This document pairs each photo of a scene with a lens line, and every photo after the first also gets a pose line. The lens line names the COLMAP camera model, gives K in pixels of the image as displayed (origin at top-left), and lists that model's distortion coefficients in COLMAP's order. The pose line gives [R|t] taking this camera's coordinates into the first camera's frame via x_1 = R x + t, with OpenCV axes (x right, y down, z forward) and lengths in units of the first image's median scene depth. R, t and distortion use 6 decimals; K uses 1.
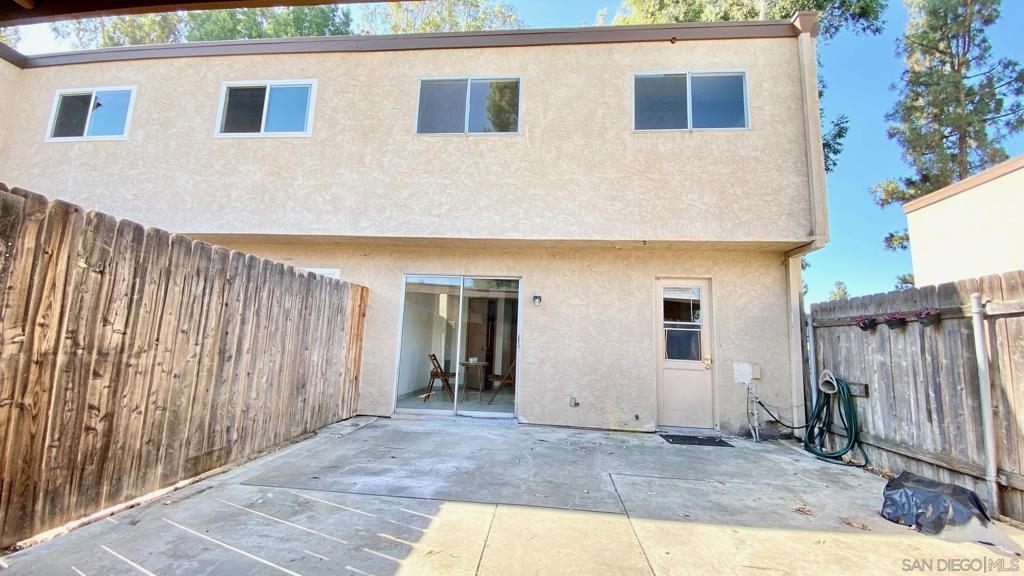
lens RADIAL K [[418.4, 0, 511.0], [0, 418.4, 287.2], [0, 0, 1]] dist [0.047754, -0.040128]
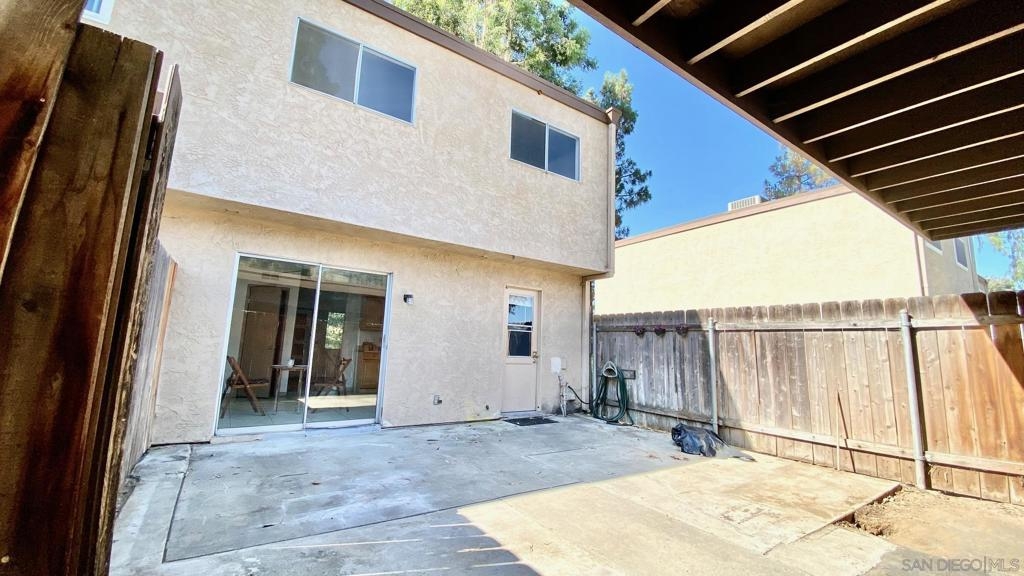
lens RADIAL K [[418.4, 0, 511.0], [0, 418.4, 287.2], [0, 0, 1]] dist [0.047754, -0.040128]
pose [[0.764913, 0.084692, 0.638541, -0.426256], [-0.093610, 0.995410, -0.019889, 0.001038], [-0.637295, -0.044560, 0.769330, 0.107842]]
